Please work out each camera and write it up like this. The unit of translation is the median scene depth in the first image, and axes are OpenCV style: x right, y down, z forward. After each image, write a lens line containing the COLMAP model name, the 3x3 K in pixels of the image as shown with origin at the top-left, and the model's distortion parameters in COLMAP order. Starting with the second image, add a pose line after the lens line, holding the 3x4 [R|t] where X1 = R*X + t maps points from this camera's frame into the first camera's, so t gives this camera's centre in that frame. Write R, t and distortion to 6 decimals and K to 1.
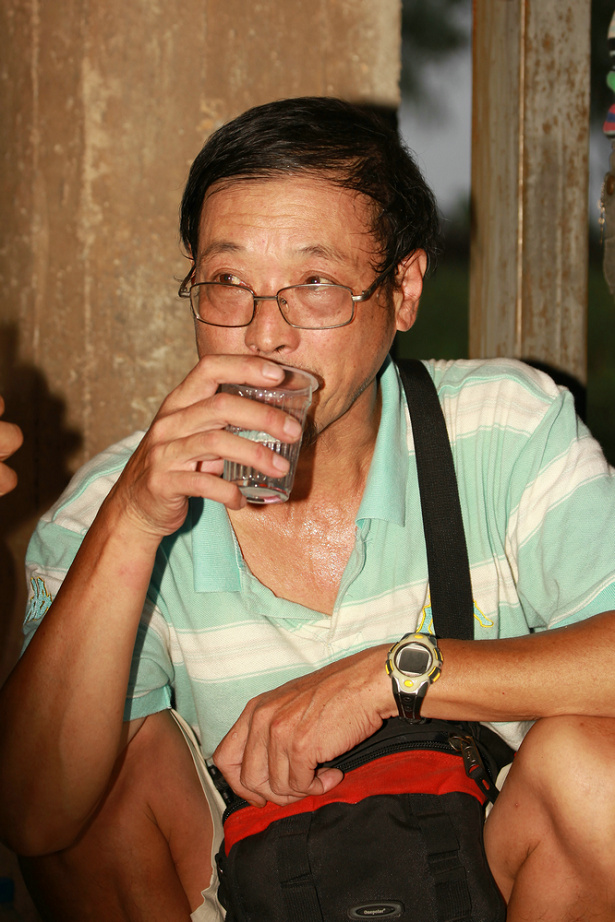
lens RADIAL K [[2684.4, 0, 311.1], [0, 2684.4, 456.7], [0, 0, 1]] dist [0.400821, 0.000000]
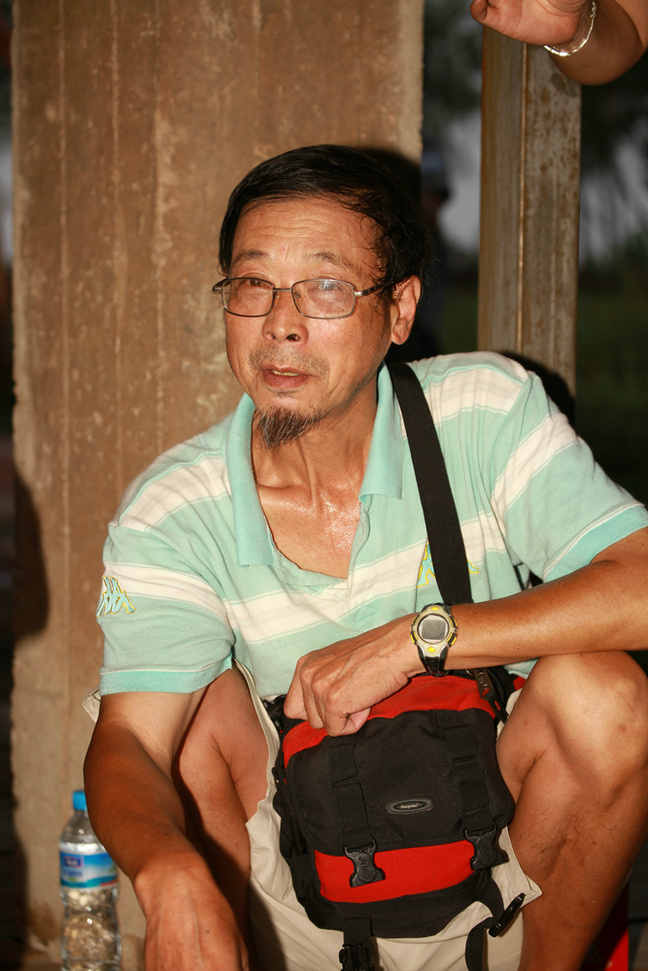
lens RADIAL K [[2900.2, 0, 314.4], [0, 2900.2, 488.4], [0, 0, 1]] dist [1.277772, 0.000000]
pose [[0.999875, -0.004527, 0.015133, -0.034761], [0.004265, 0.999842, 0.017262, -0.002355], [-0.015209, -0.017195, 0.999736, -0.312370]]
